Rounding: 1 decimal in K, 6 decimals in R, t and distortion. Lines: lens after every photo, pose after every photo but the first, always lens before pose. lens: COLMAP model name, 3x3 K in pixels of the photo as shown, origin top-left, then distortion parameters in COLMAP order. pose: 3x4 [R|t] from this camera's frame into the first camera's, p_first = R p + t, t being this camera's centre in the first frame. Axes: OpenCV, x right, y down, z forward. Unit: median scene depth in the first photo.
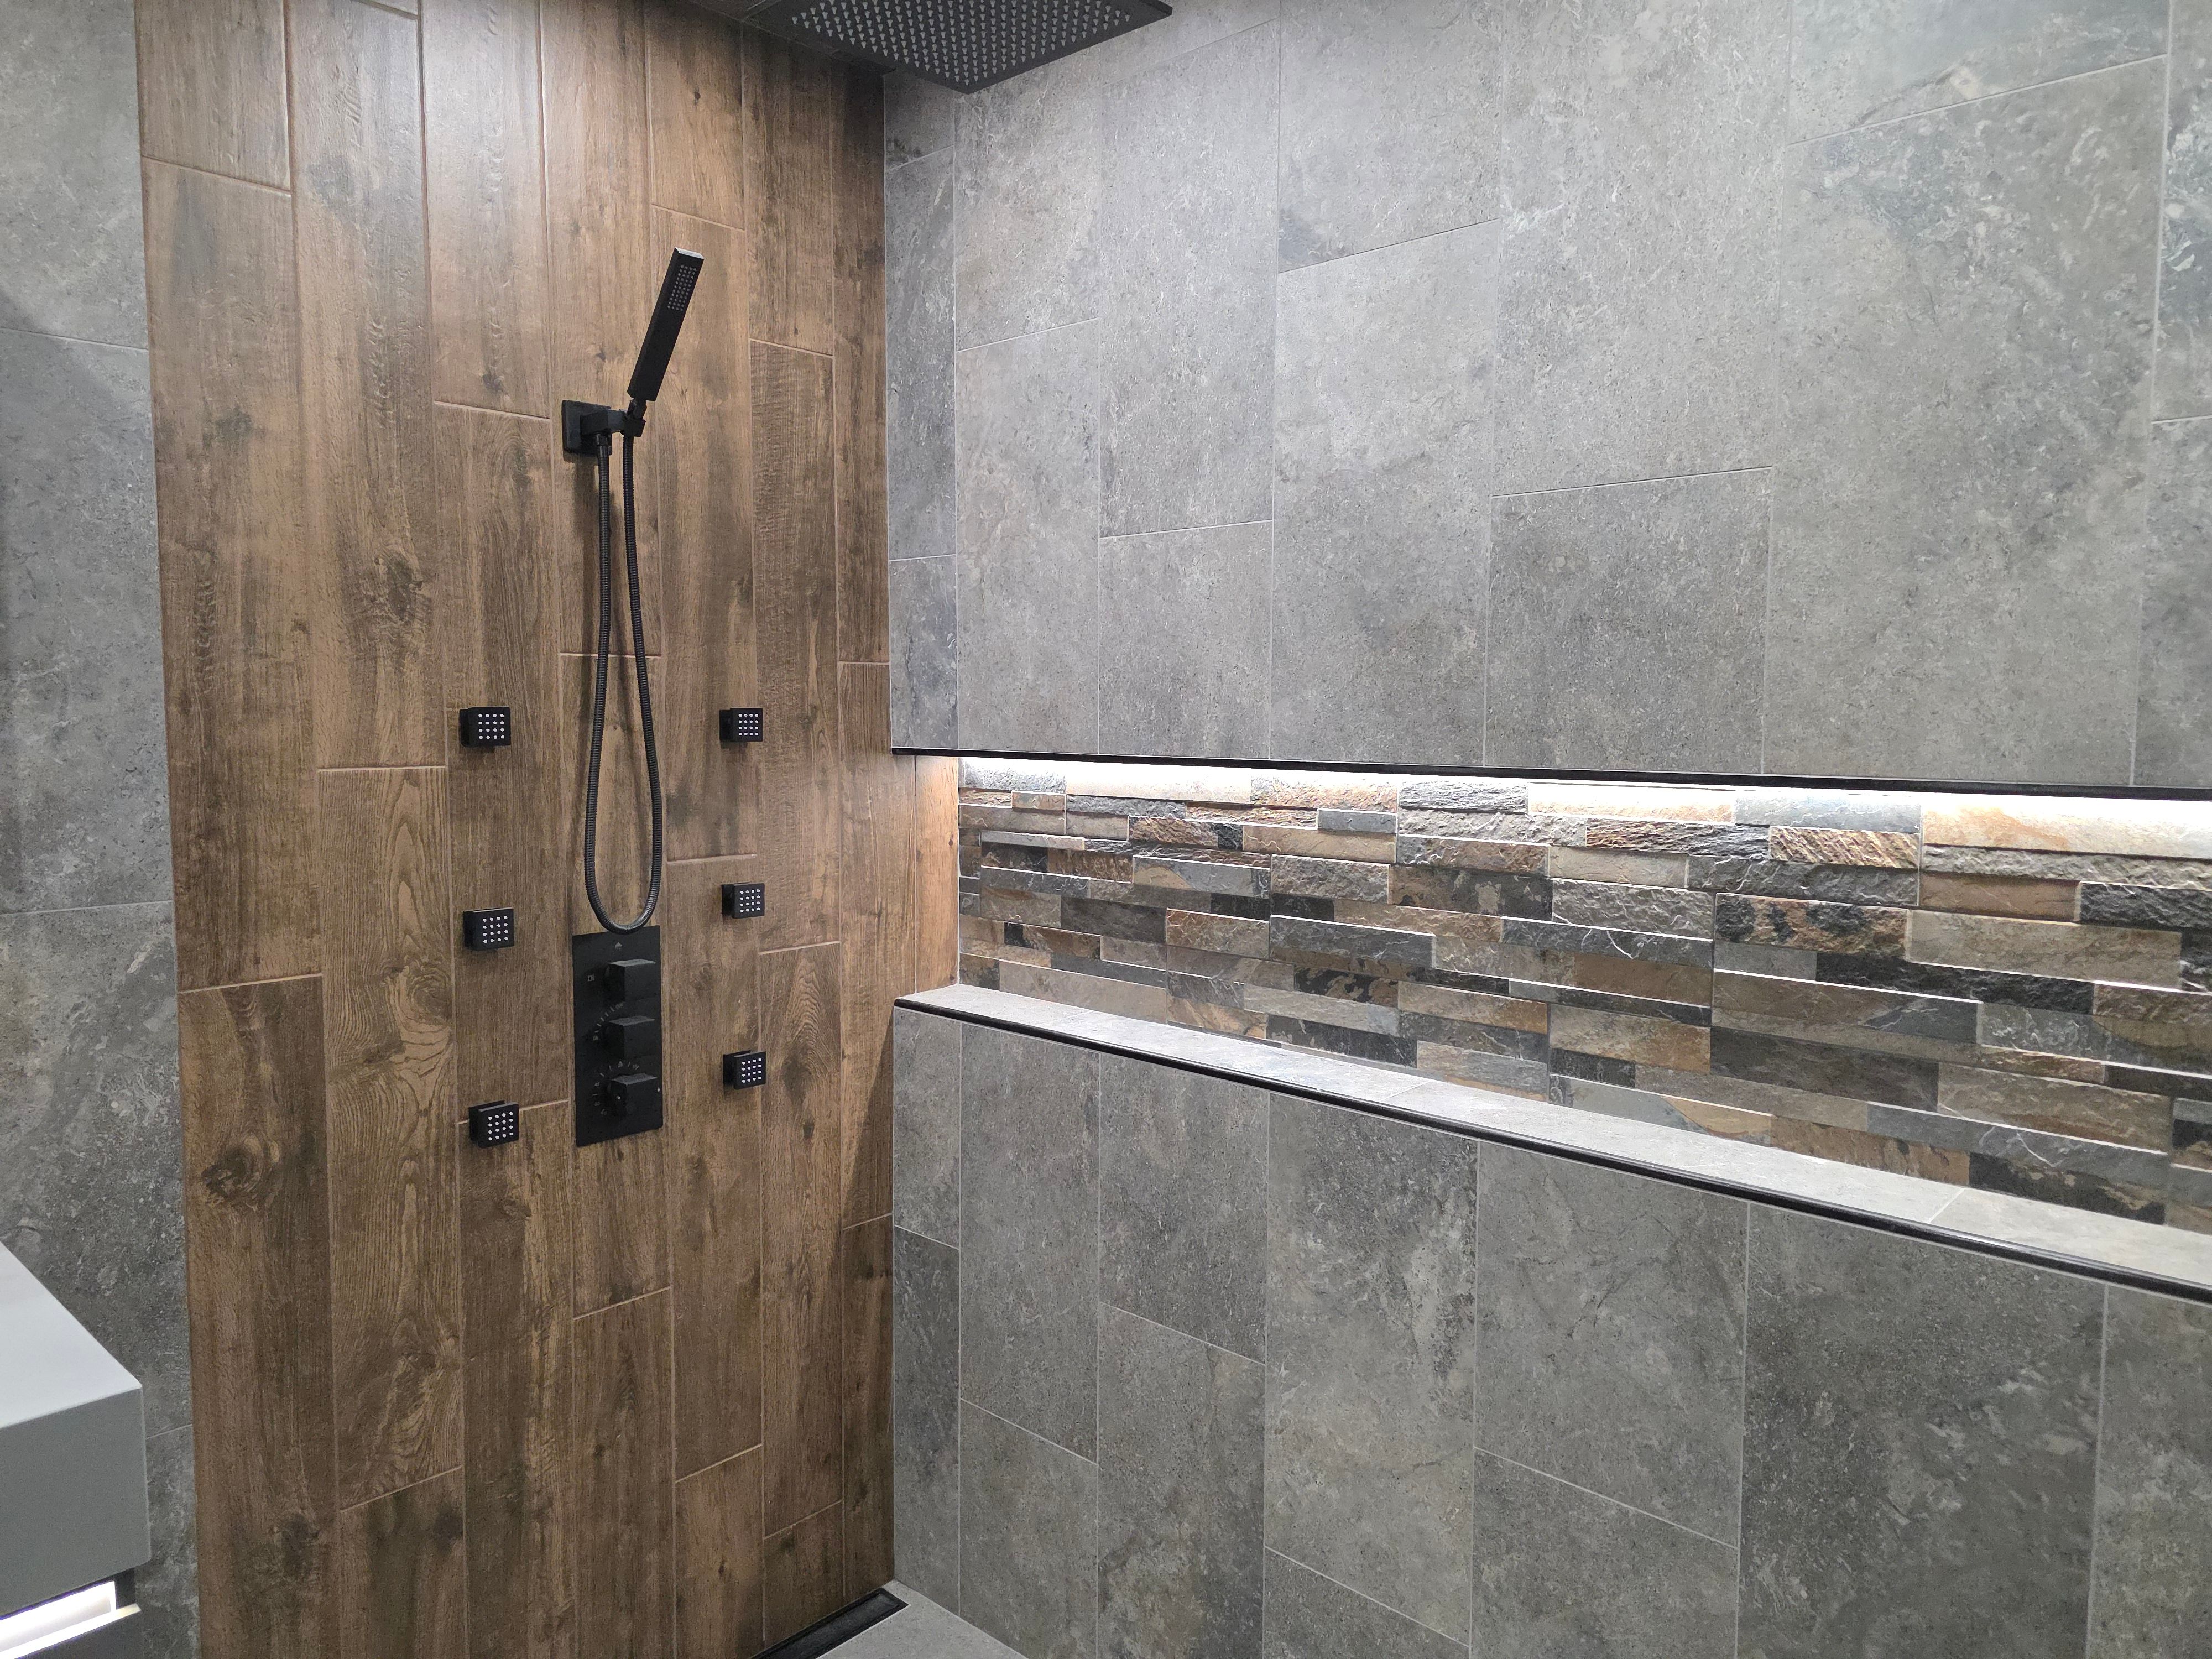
lens RADIAL K [[1482.4, 0, 1095.5], [0, 1482.4, 809.7], [0, 0, 1]] dist [0.067130, -0.060567]
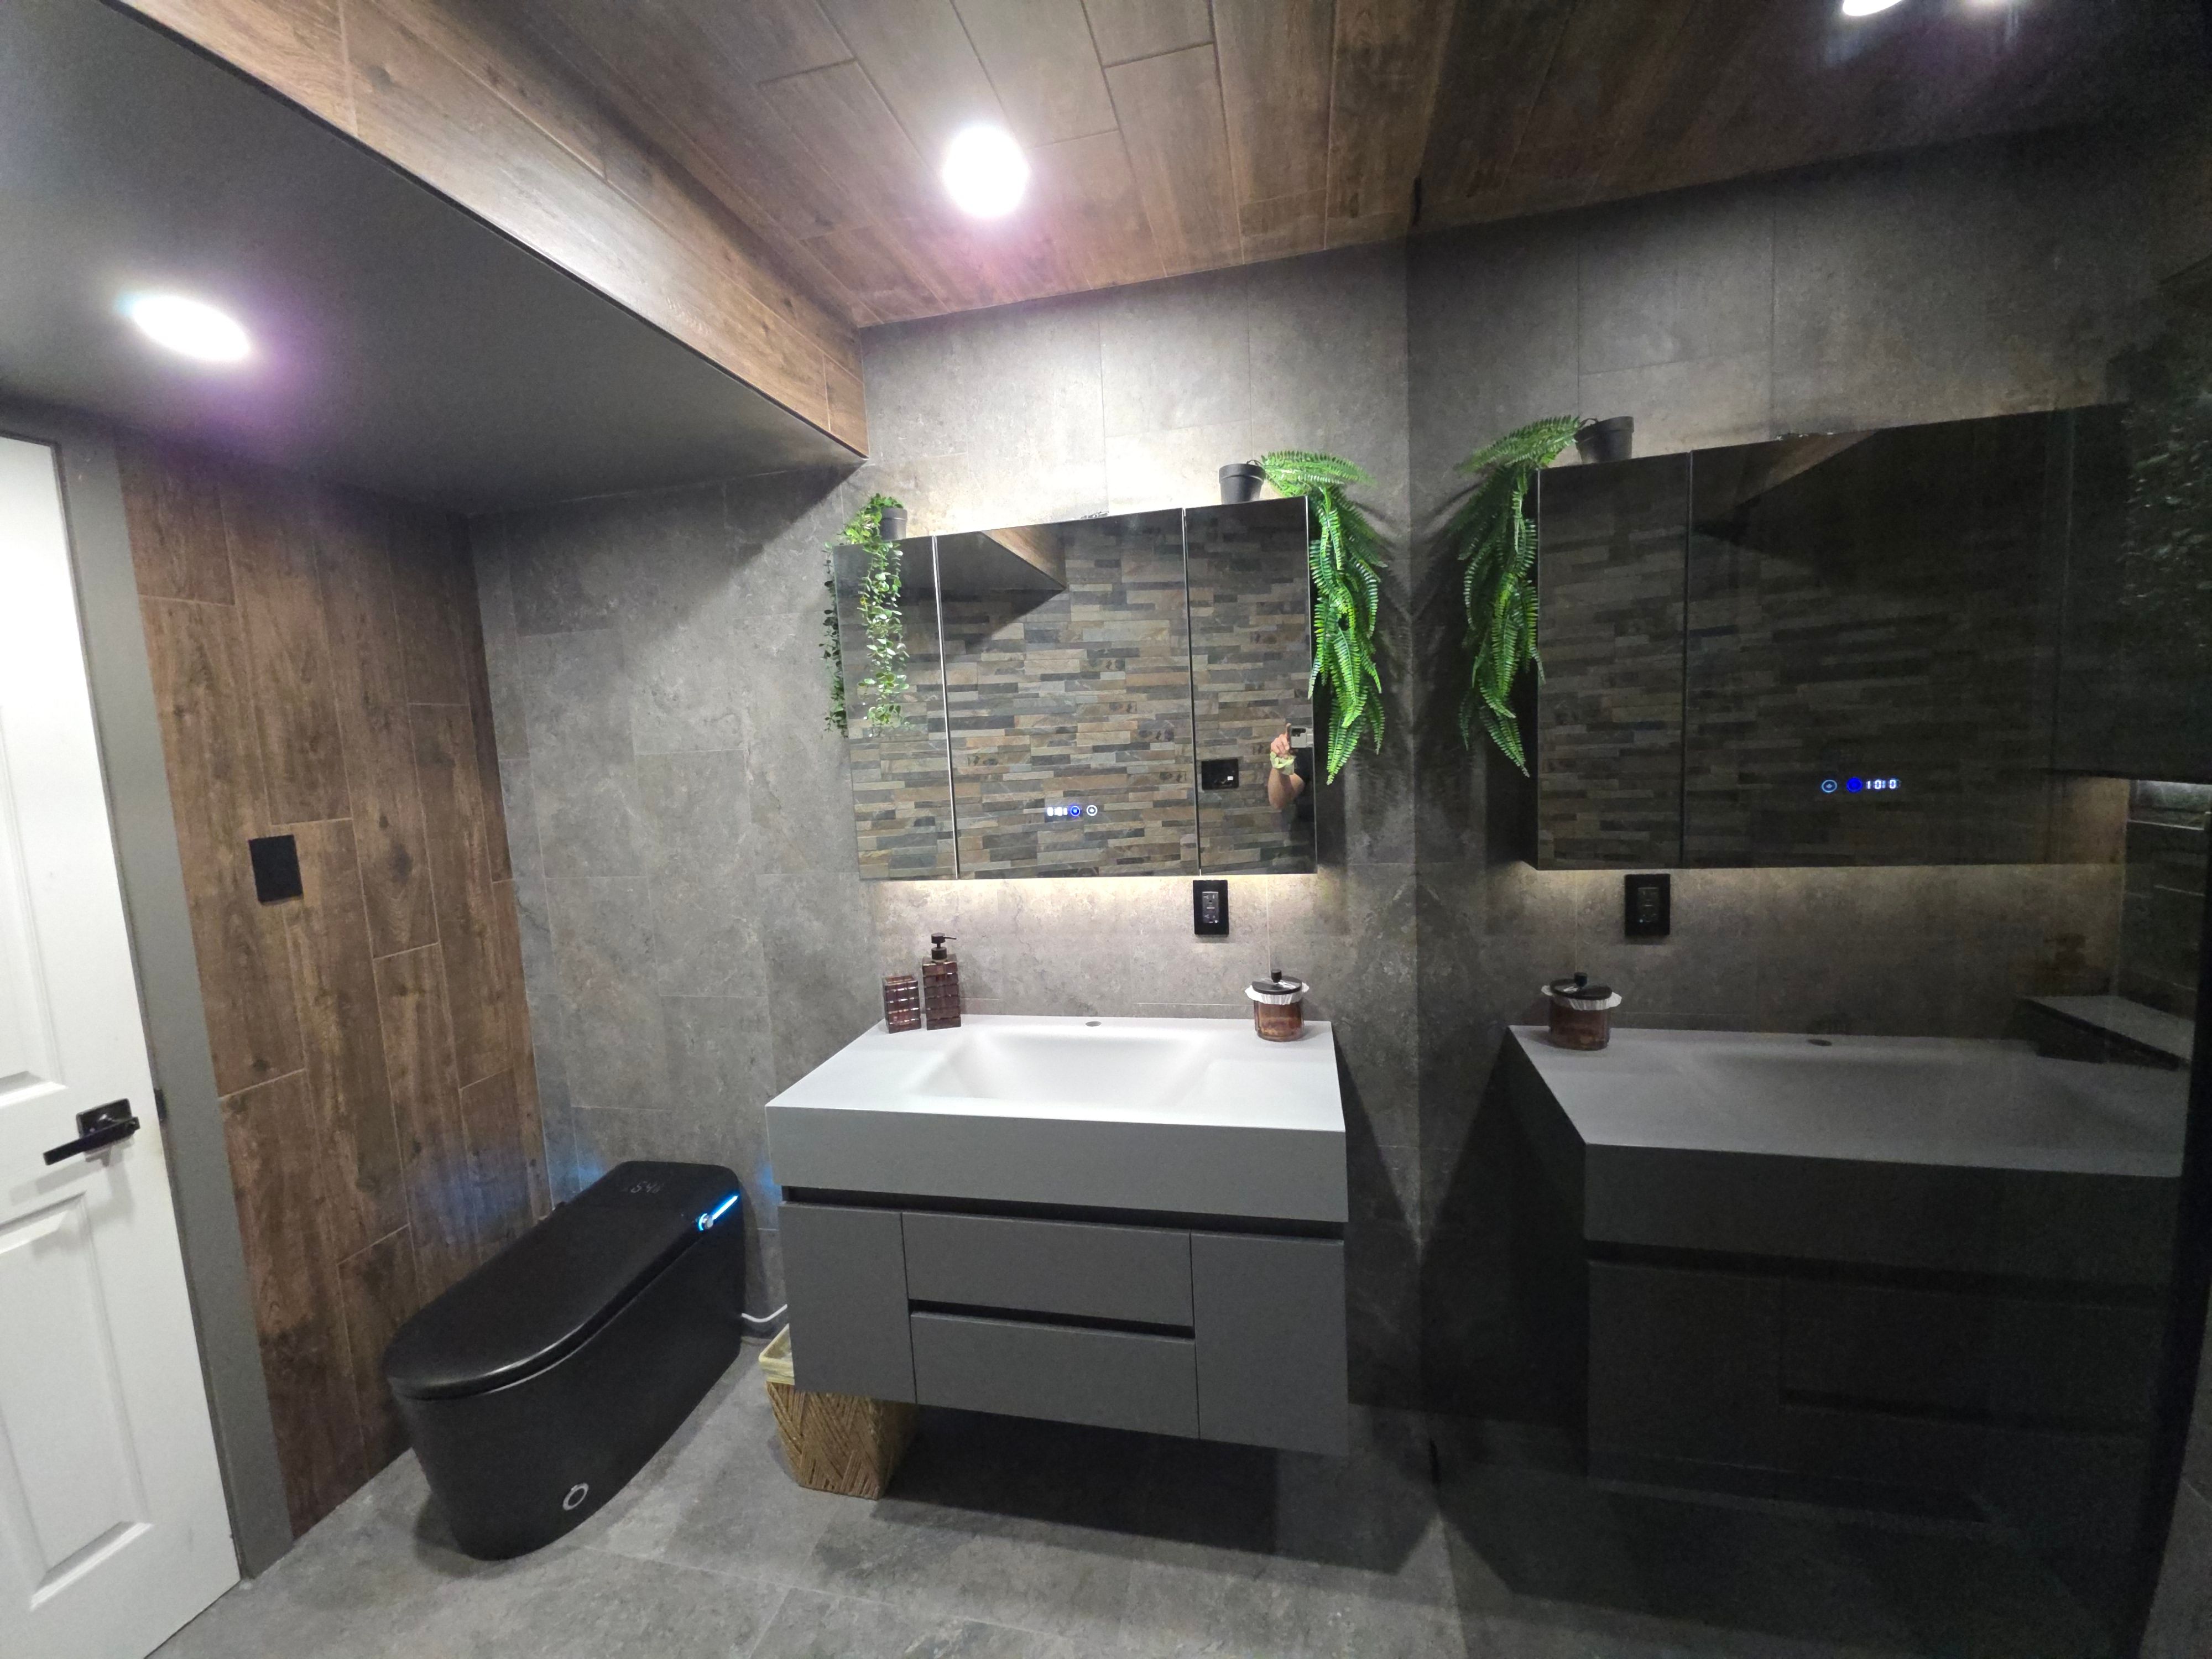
lens RADIAL K [[871.3, 0, 1104.3], [0, 871.3, 826.1], [0, 0, 1]] dist [0.011310, -0.005639]
pose [[0.509683, 0.061008, -0.858196, 0.086959], [-0.009007, 0.997806, 0.065583, -0.045620], [0.860315, -0.025697, 0.509115, 0.131152]]
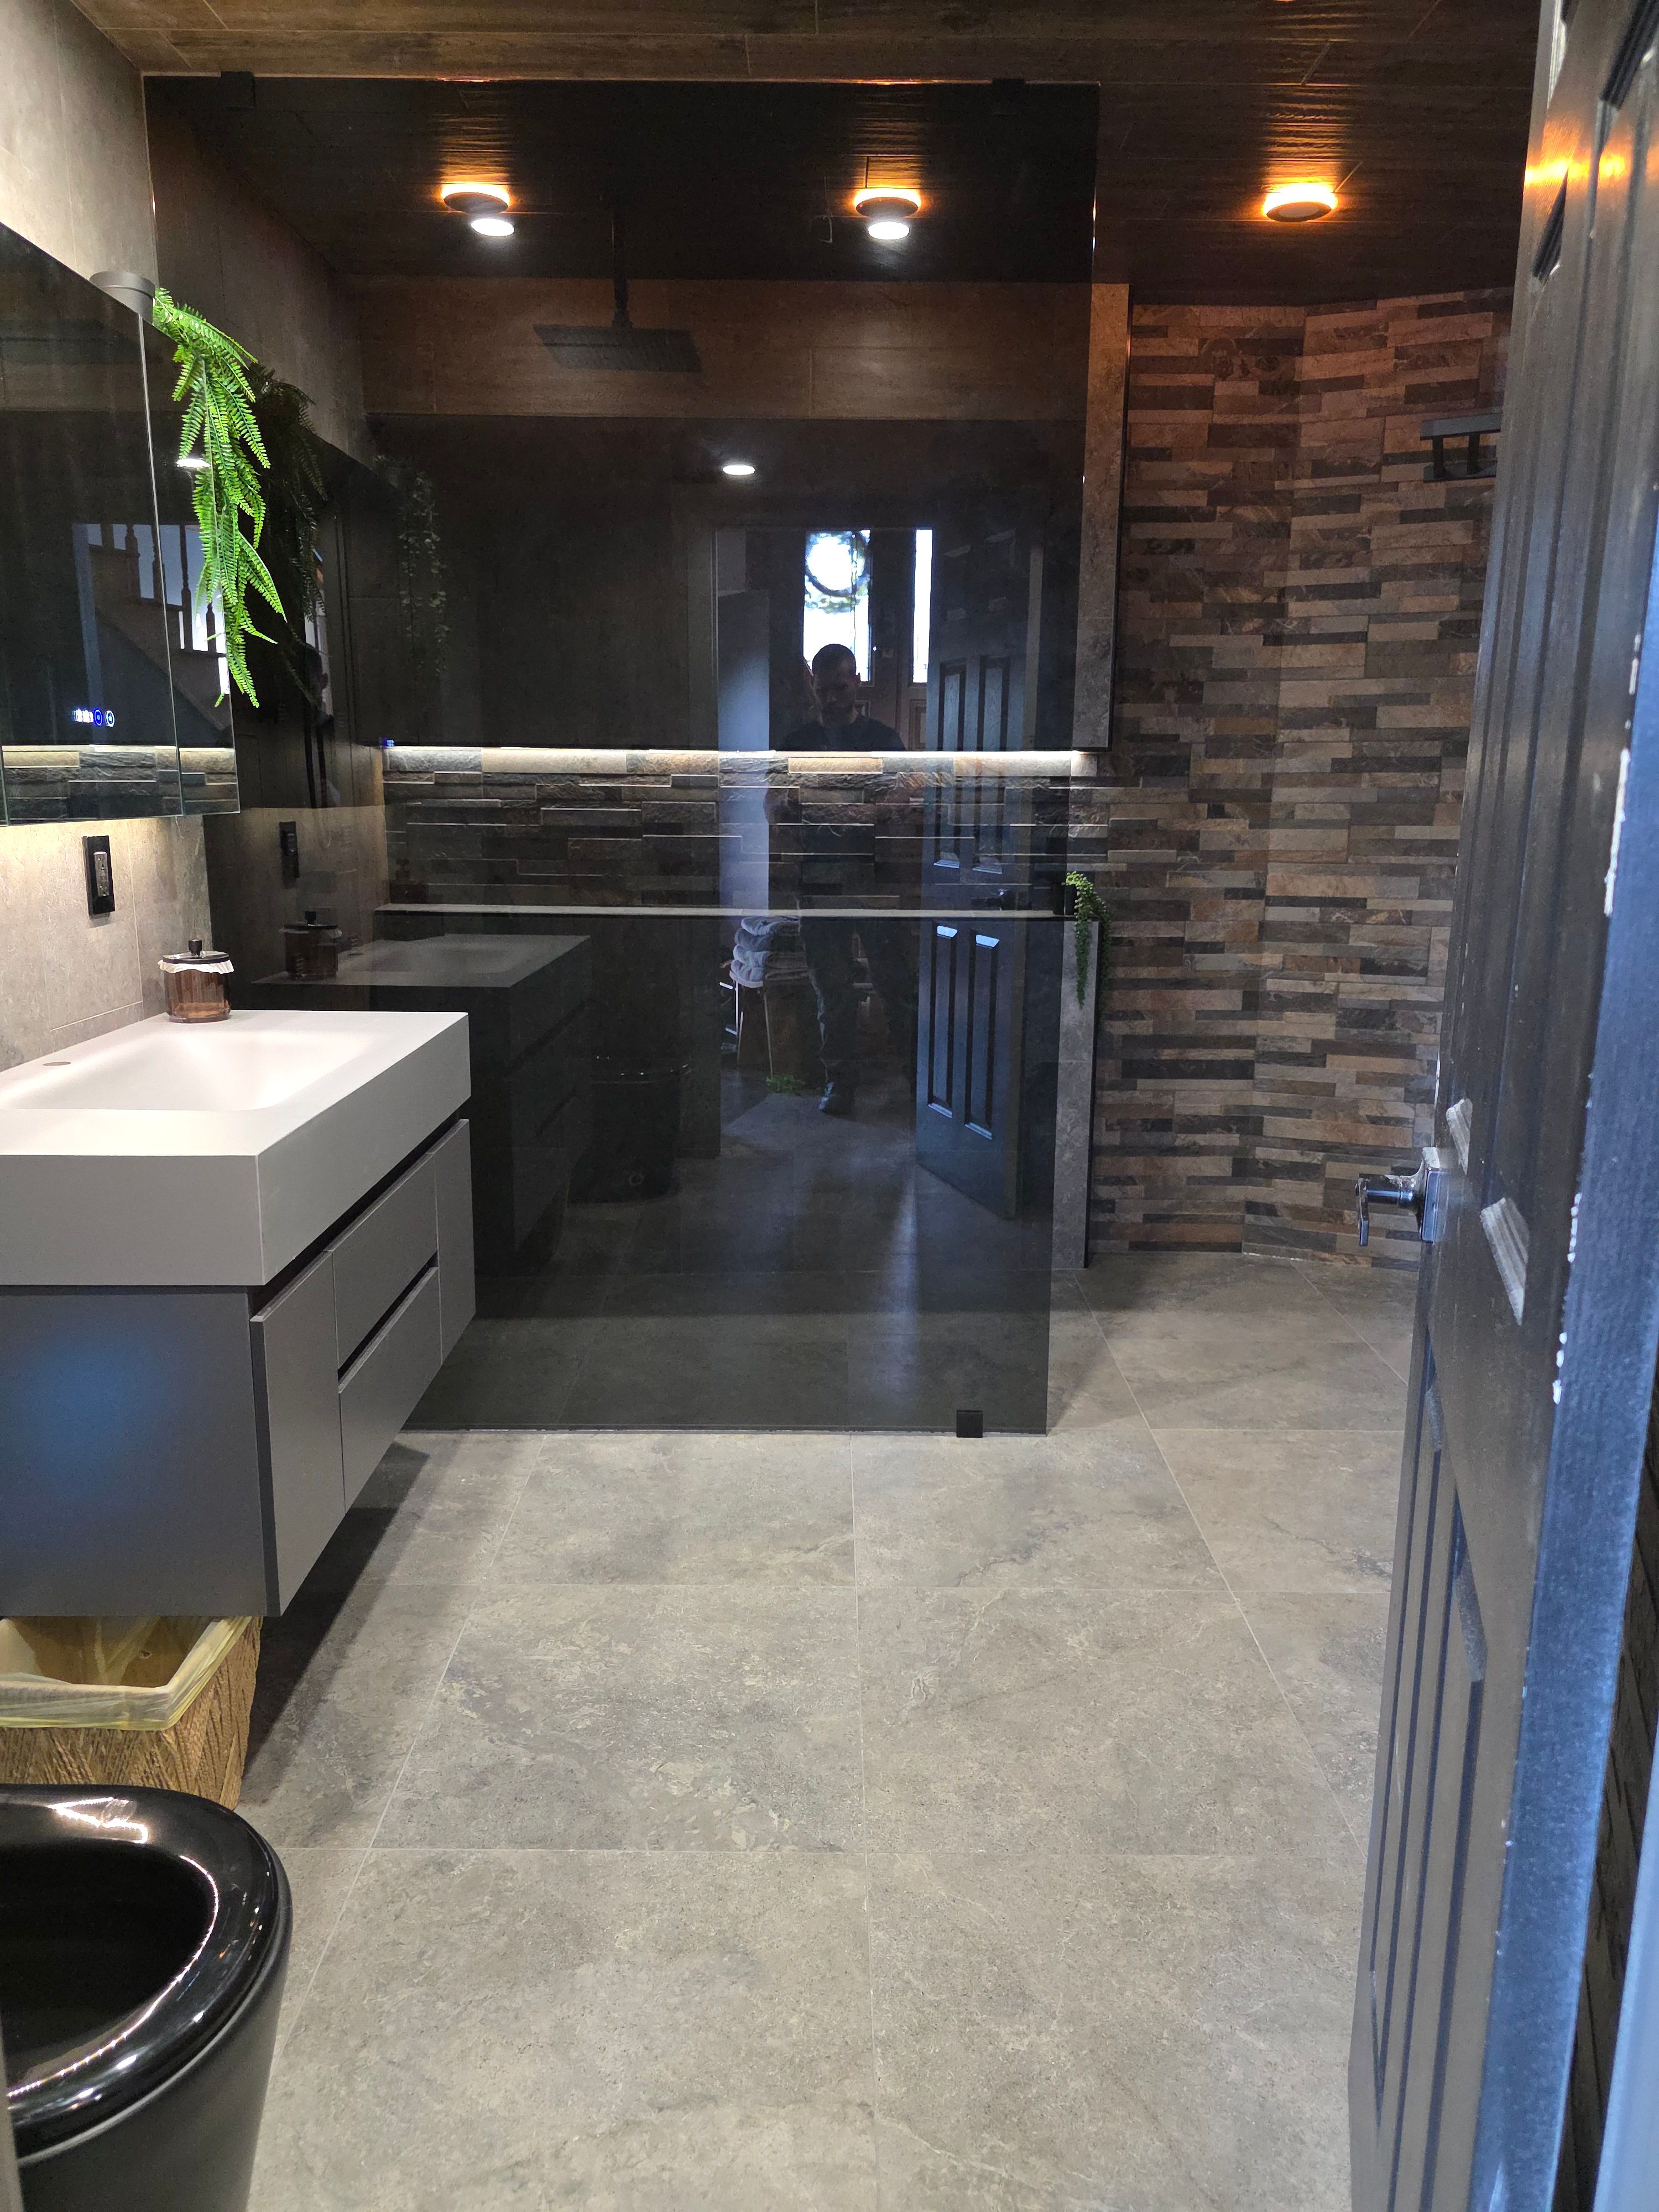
lens RADIAL K [[1482.4, 0, 820.3], [0, 1482.4, 1079.0], [0, 0, 1]] dist [0.067130, -0.060567]
pose [[0.729924, -0.131113, 0.670836, -1.141733], [0.043065, 0.988302, 0.146302, 0.125340], [-0.682171, -0.077899, 0.727031, -0.596942]]
